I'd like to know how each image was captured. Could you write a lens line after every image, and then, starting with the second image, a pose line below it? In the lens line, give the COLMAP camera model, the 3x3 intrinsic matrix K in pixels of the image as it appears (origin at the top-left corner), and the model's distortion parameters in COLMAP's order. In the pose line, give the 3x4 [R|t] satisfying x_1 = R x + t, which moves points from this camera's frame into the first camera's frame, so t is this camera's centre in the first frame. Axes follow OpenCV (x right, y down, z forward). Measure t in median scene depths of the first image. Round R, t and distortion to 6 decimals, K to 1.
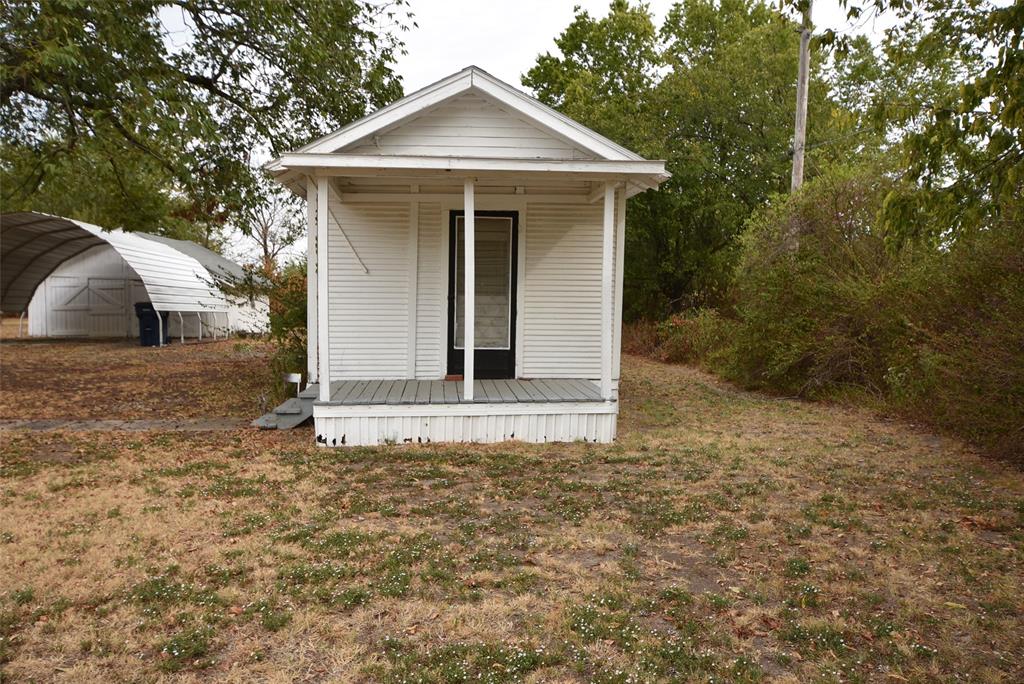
lens RADIAL K [[809.2, 0, 492.3], [0, 809.2, 348.6], [0, 0, 1]] dist [0.007987, 0.000542]
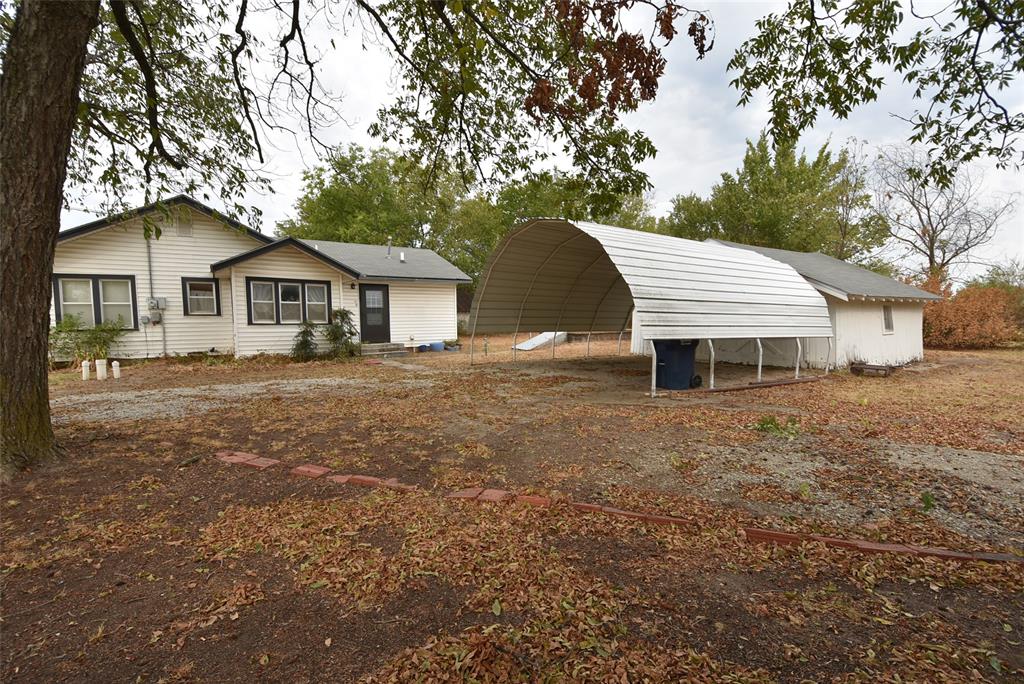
lens RADIAL K [[449.5, 0, 507.0], [0, 449.5, 351.2], [0, 0, 1]] dist [0.000040, -0.015210]
pose [[0.490588, 0.055125, -0.869646, -0.283204], [-0.041261, 0.998347, 0.040007, -0.080389], [0.870414, 0.016255, 0.492052, 1.249672]]
